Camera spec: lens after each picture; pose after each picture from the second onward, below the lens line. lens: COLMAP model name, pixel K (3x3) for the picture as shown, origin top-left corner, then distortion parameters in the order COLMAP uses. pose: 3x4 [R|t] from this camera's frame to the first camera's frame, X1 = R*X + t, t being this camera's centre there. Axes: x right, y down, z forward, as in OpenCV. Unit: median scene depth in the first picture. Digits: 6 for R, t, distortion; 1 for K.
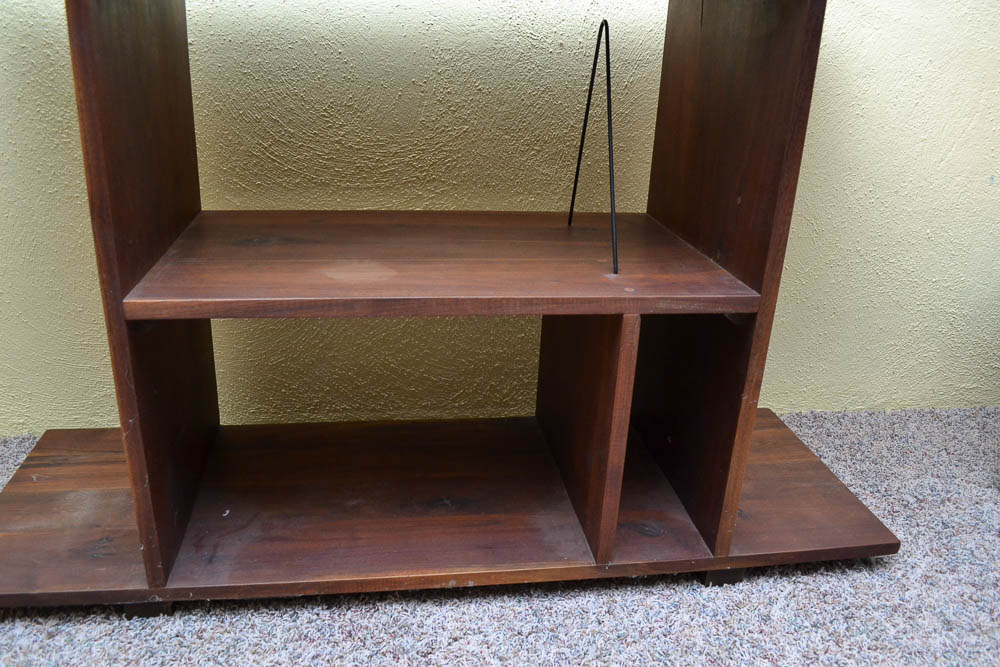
lens RADIAL K [[795.0, 0, 495.9], [0, 795.0, 313.8], [0, 0, 1]] dist [-0.072689, -0.002595]
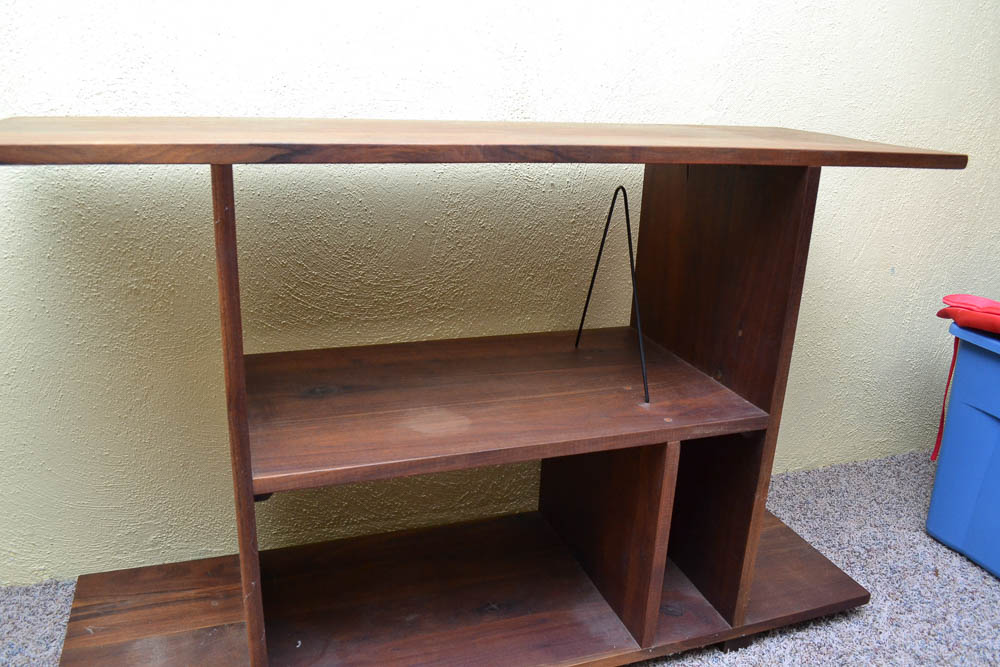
lens RADIAL K [[795.0, 0, 495.9], [0, 795.0, 313.8], [0, 0, 1]] dist [-0.072689, -0.002595]
pose [[0.982804, -0.060247, 0.174547, -0.235620], [0.068261, 0.996854, -0.040272, -0.131693], [-0.171572, 0.051494, 0.983825, -0.113789]]
